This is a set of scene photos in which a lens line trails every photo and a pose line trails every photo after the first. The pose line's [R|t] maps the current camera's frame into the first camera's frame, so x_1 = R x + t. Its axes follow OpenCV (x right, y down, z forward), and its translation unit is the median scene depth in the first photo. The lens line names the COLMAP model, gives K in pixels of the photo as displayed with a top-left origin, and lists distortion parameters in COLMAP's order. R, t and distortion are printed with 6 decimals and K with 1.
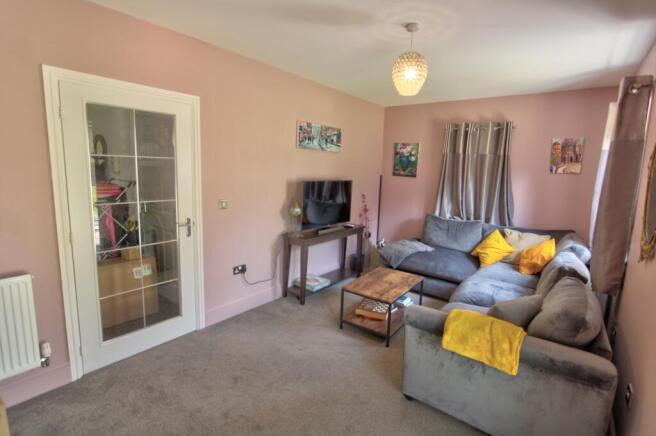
lens RADIAL K [[307.7, 0, 329.7], [0, 307.7, 219.5], [0, 0, 1]] dist [-0.011697, 0.000333]
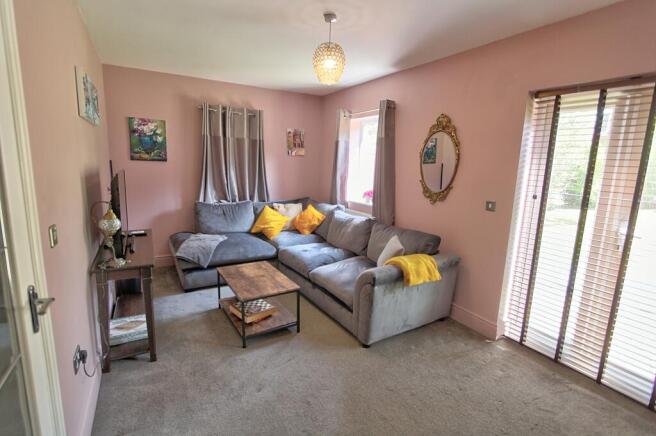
lens RADIAL K [[307.7, 0, 329.7], [0, 307.7, 219.5], [0, 0, 1]] dist [-0.011697, 0.000333]
pose [[0.388636, -0.195019, 0.900516, -0.400197], [0.137657, 0.978664, 0.152534, -0.057698], [-0.911050, 0.064682, 0.407190, 0.310733]]
